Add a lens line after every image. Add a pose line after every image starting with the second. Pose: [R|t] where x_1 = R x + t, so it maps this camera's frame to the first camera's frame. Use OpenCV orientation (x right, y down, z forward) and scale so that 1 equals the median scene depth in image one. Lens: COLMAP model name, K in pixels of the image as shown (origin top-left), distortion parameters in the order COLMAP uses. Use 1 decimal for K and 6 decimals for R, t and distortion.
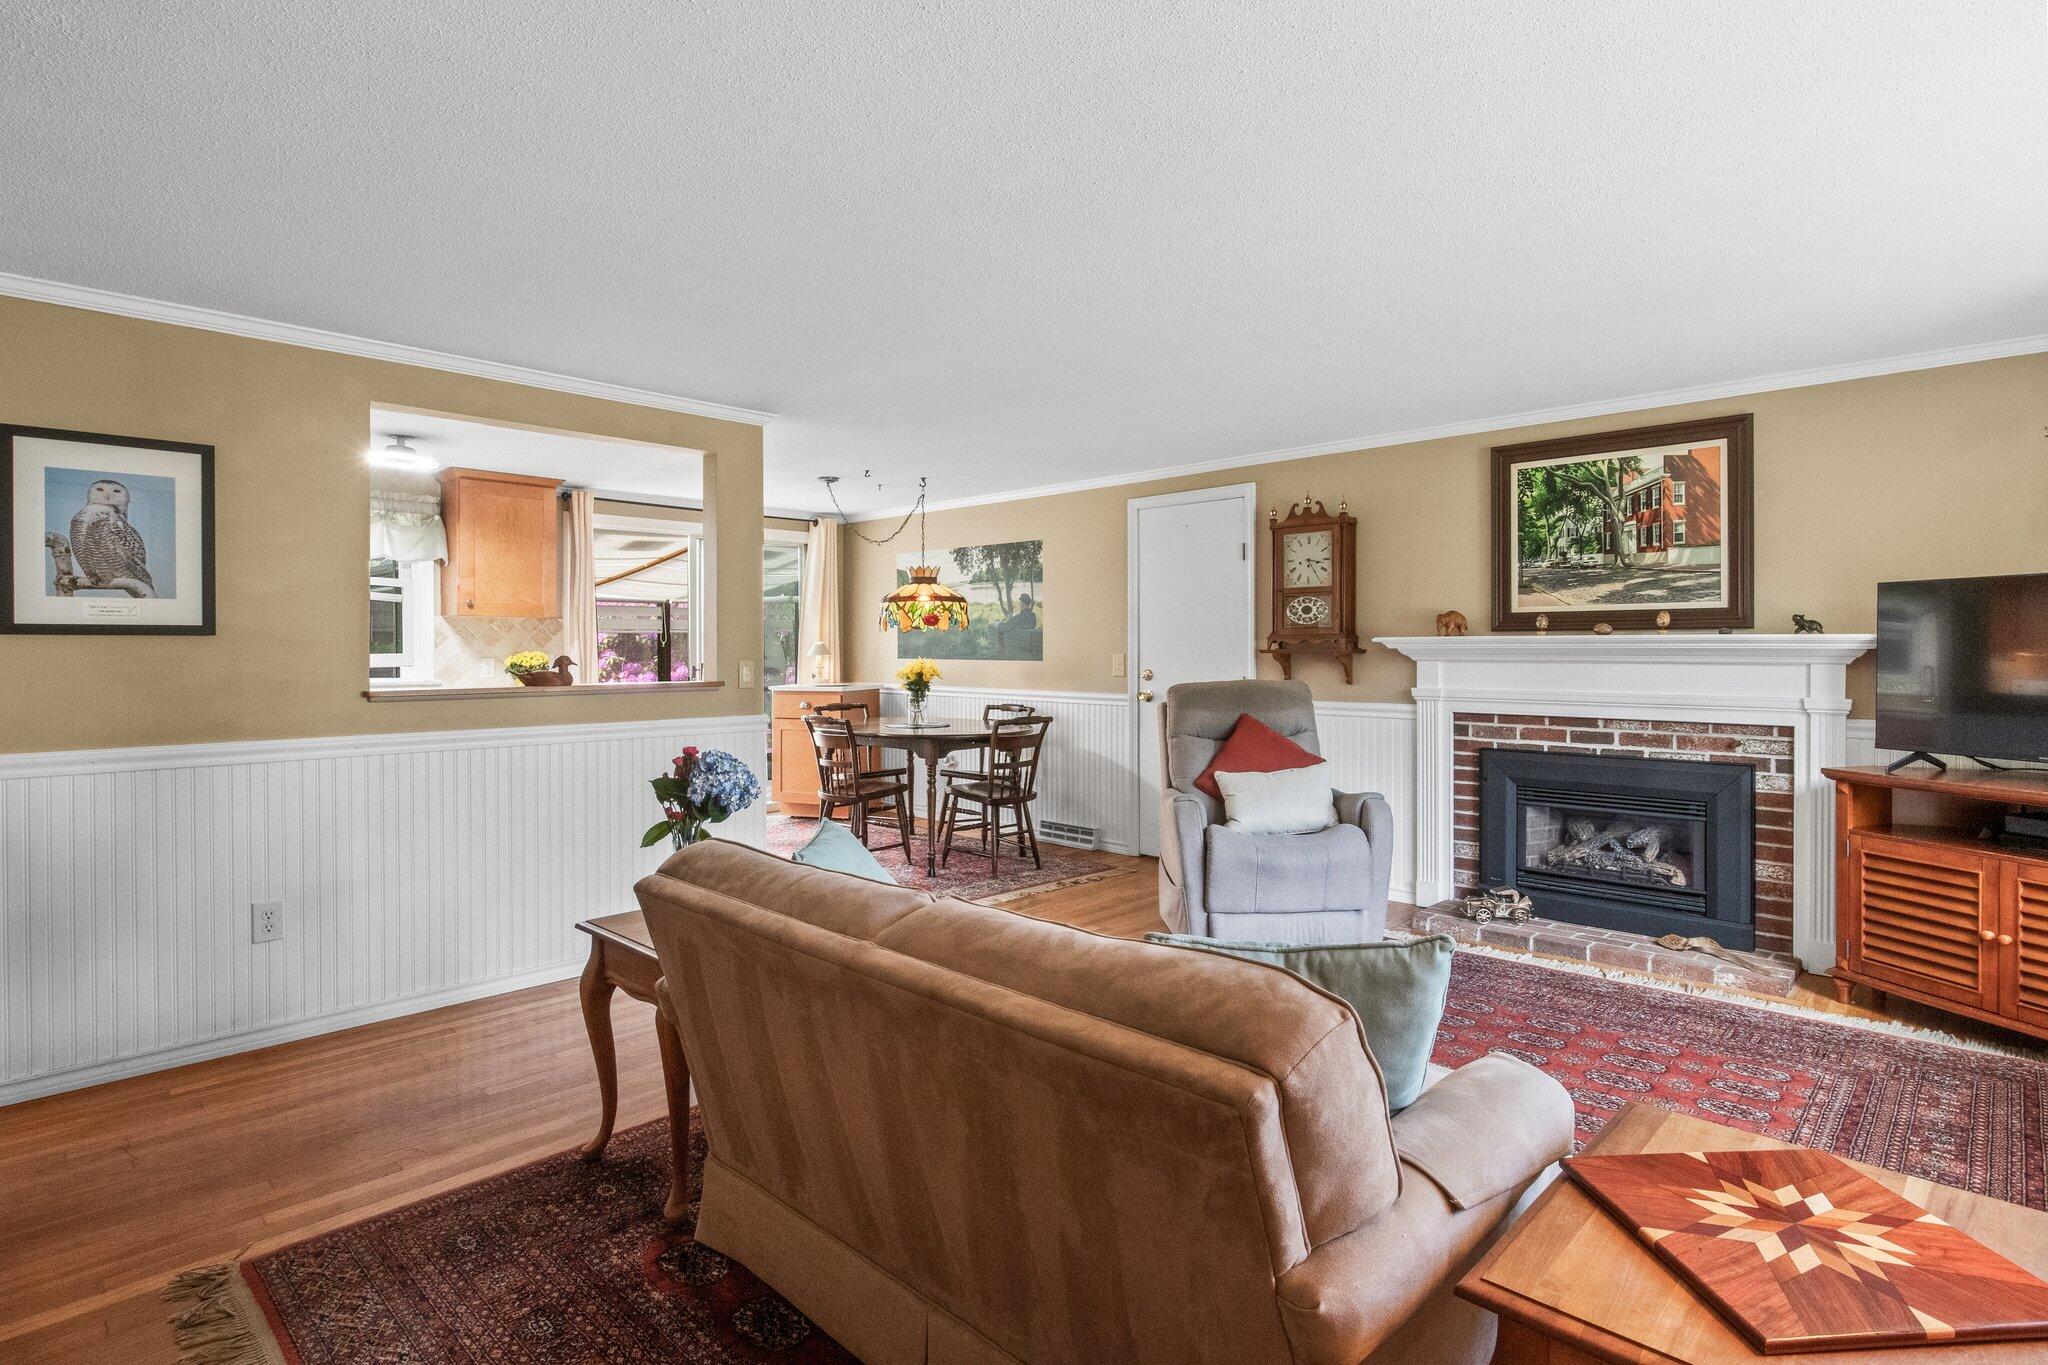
lens RADIAL K [[1036.2, 0, 1044.4], [0, 1036.2, 655.5], [0, 0, 1]] dist [-0.001080, -0.000394]
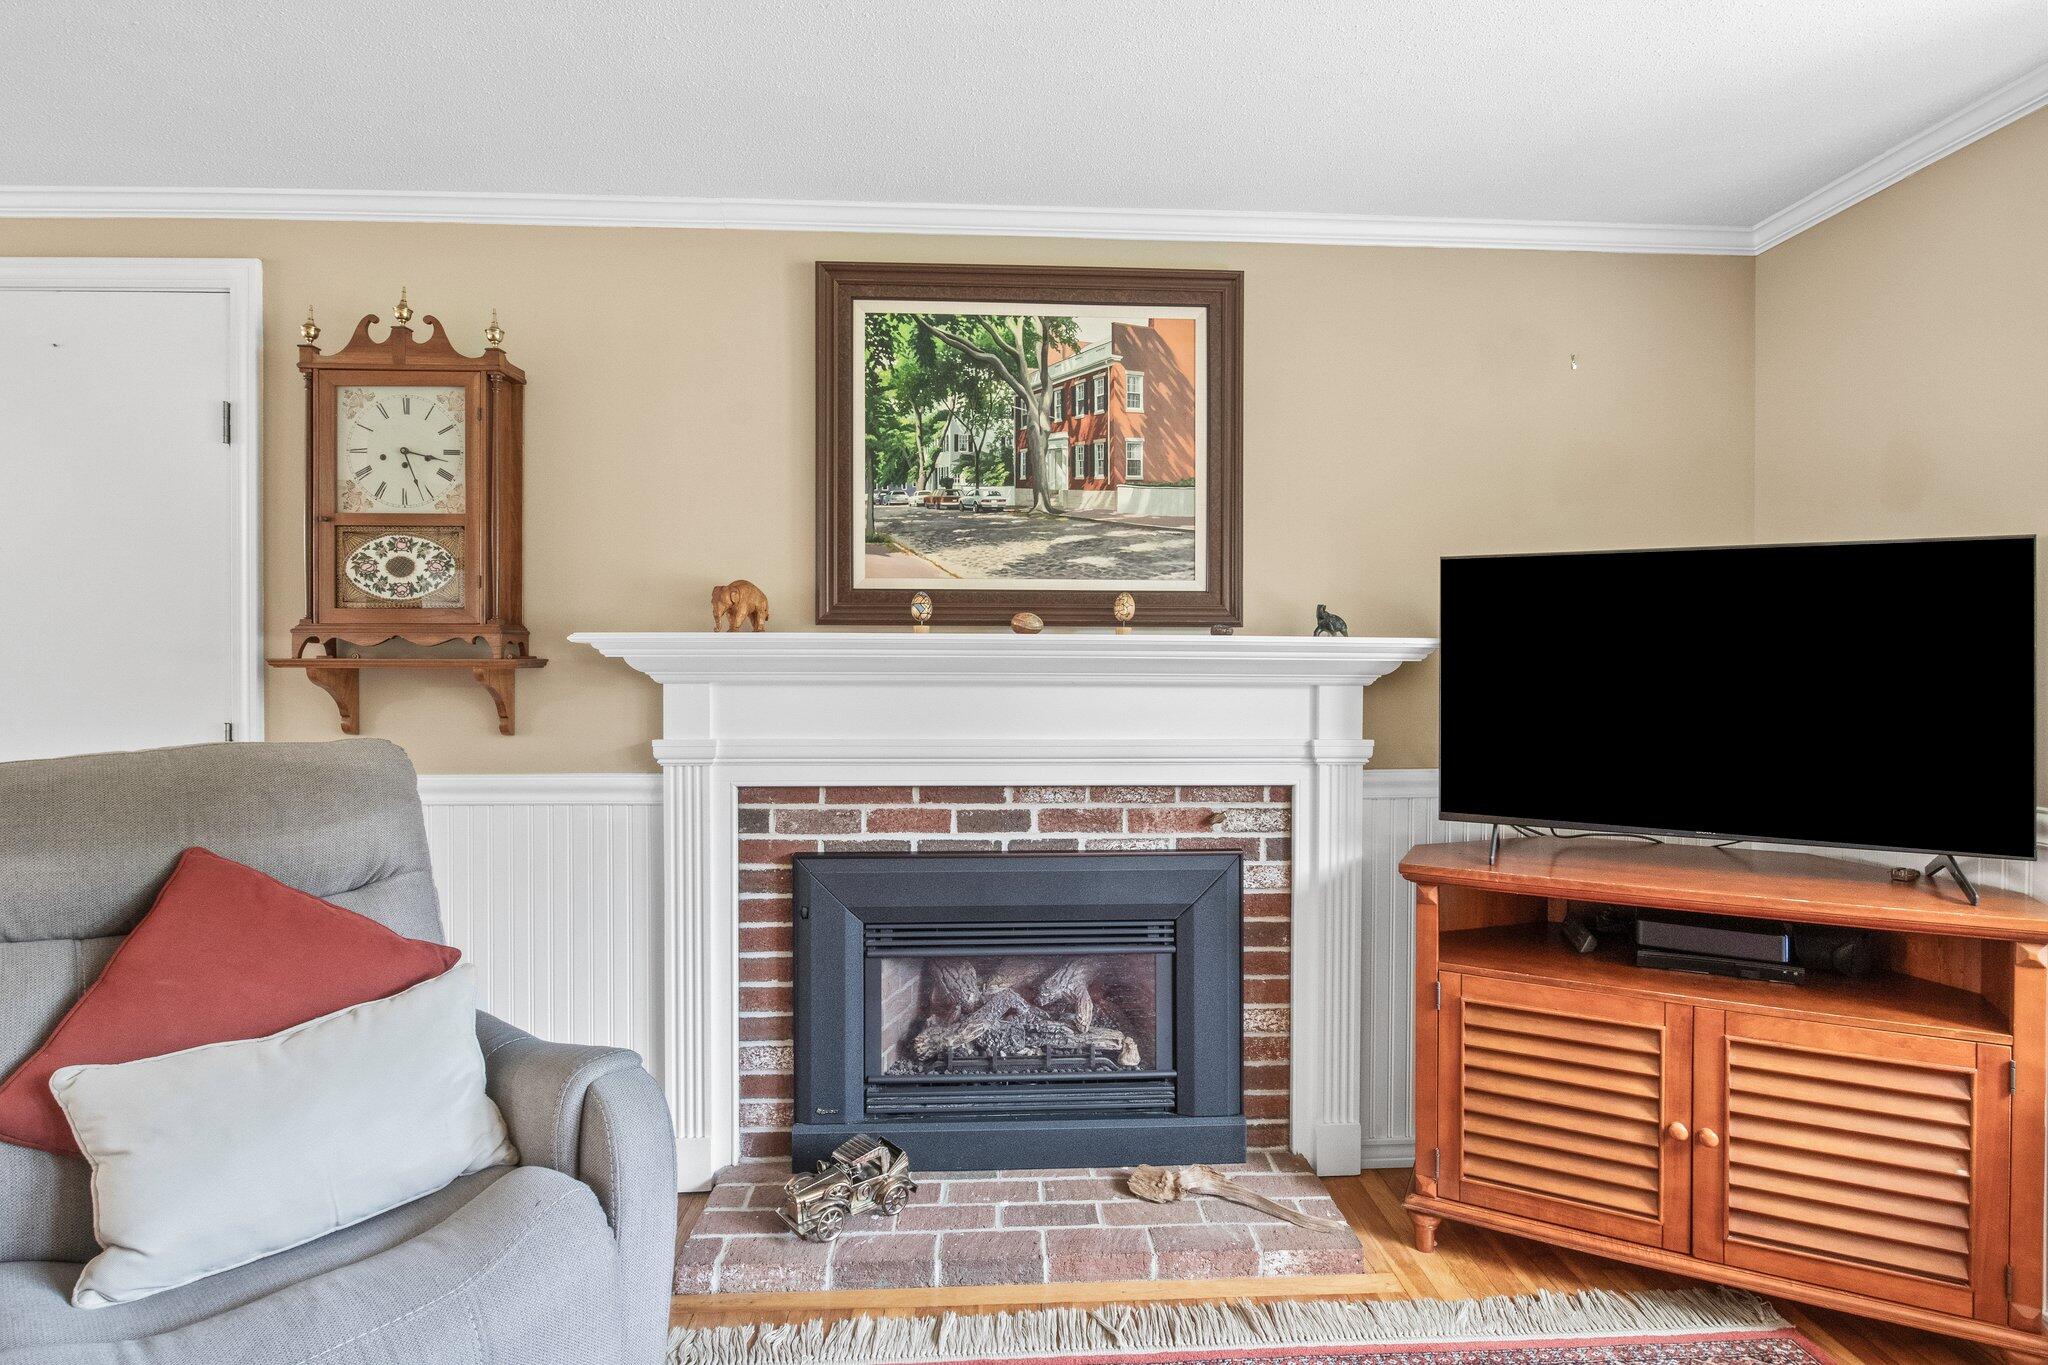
lens RADIAL K [[1015.9, 0, 1039.9], [0, 1015.9, 666.5], [0, 0, 1]] dist [-0.010974, 0.001570]
pose [[0.687956, -0.004139, 0.725741, 0.149152], [0.000180, 0.999985, 0.005532, -0.005534], [-0.725752, -0.003675, 0.687946, 0.590480]]
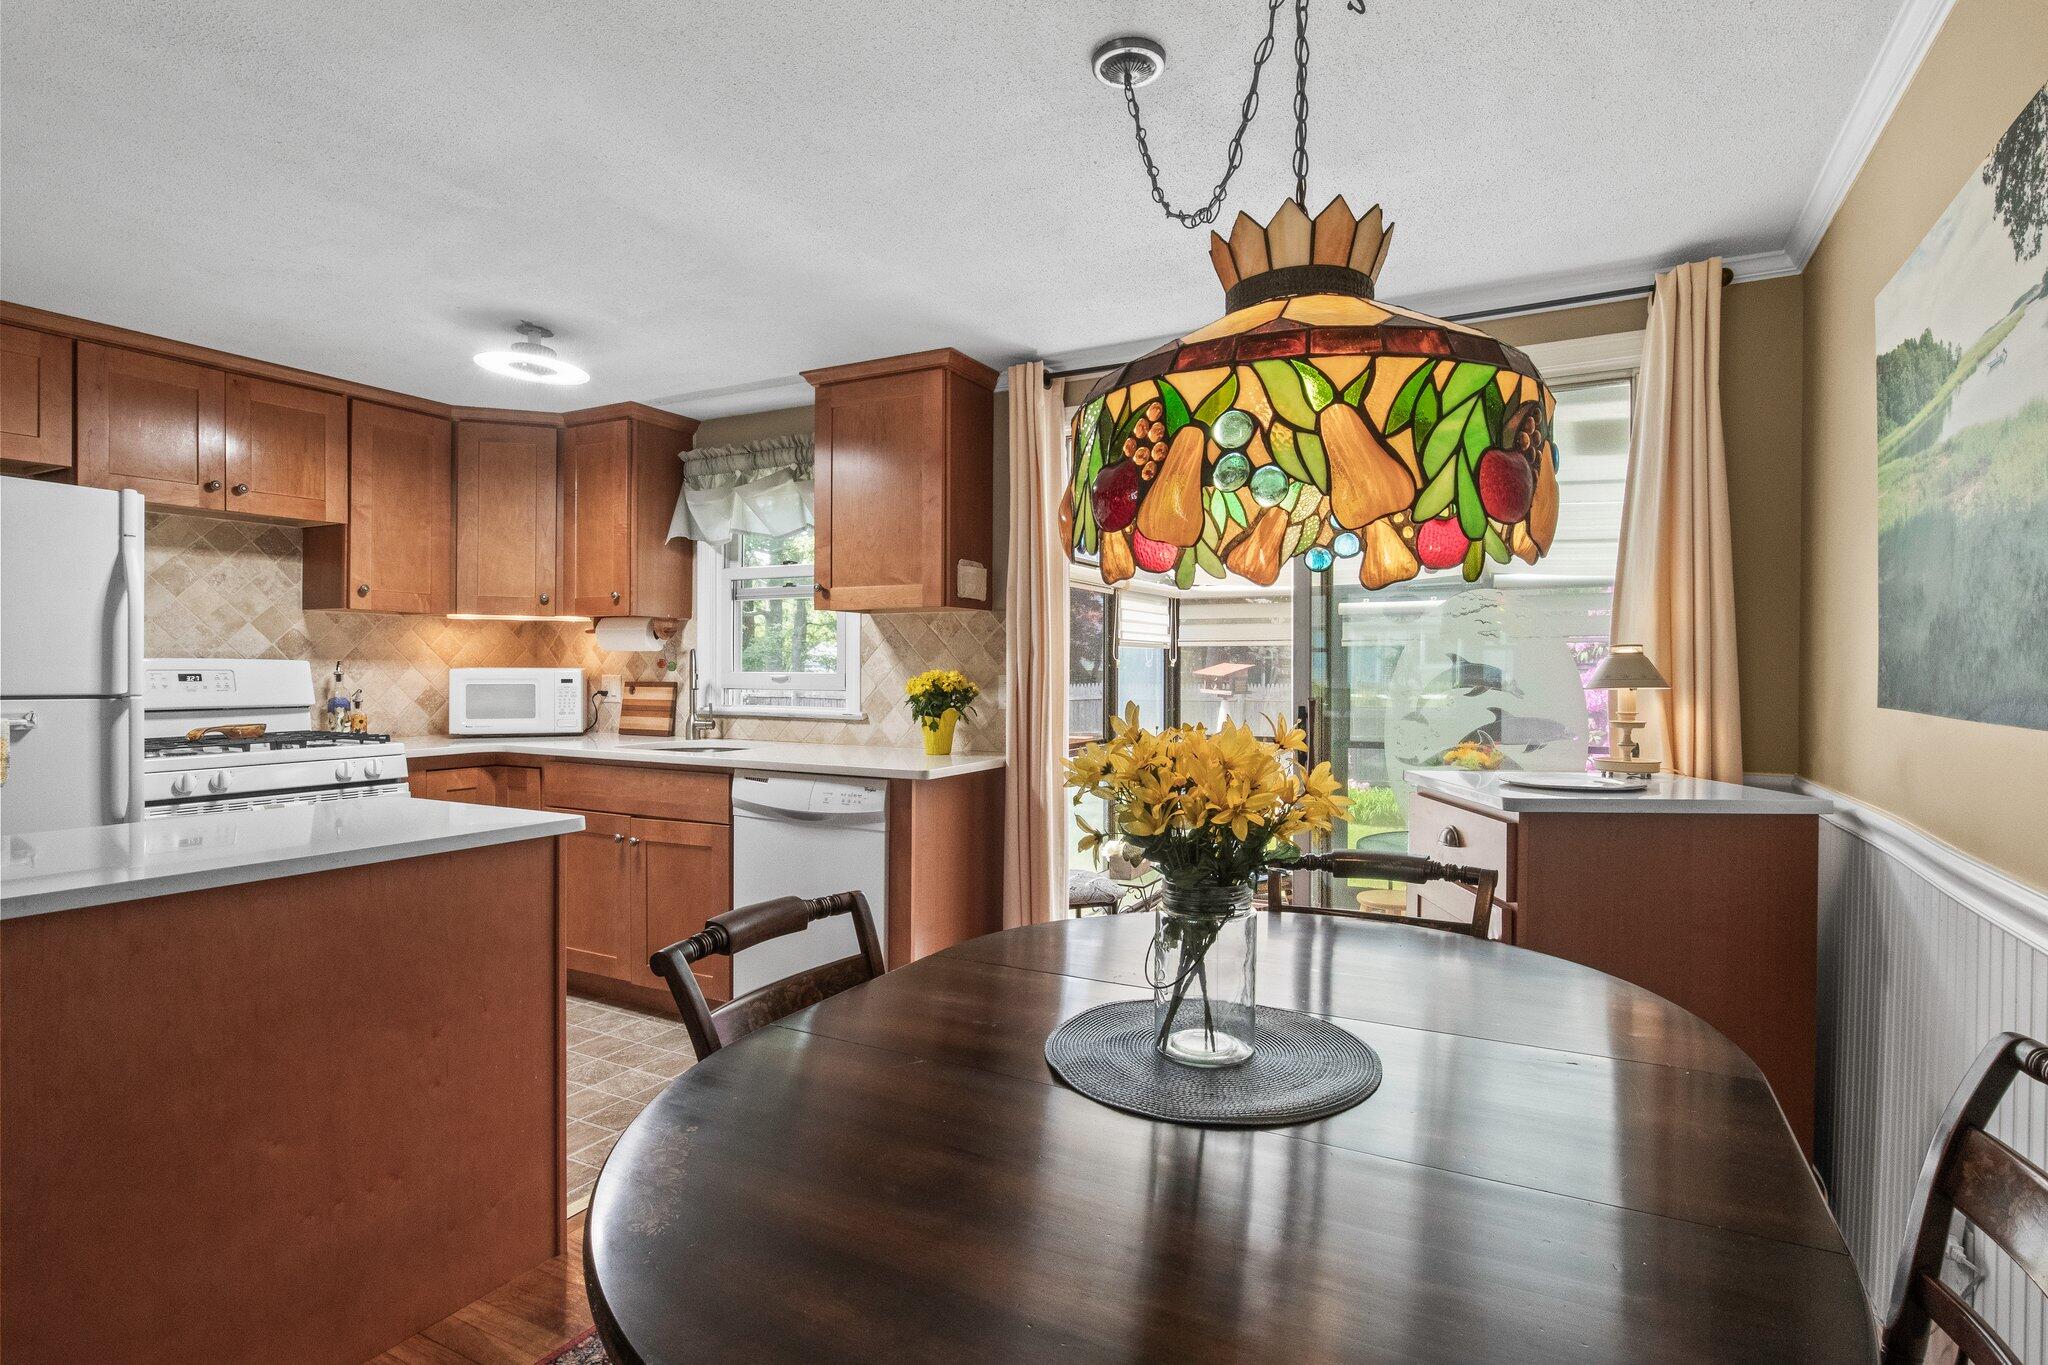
lens RADIAL K [[1022.6, 0, 1029.5], [0, 1022.6, 678.3], [0, 0, 1]] dist [-0.003708, -0.000523]
pose [[0.254936, 0.011105, -0.966894, 0.068977], [-0.011669, 0.999897, 0.008407, -0.006309], [0.966887, 0.009140, 0.255039, 1.228548]]
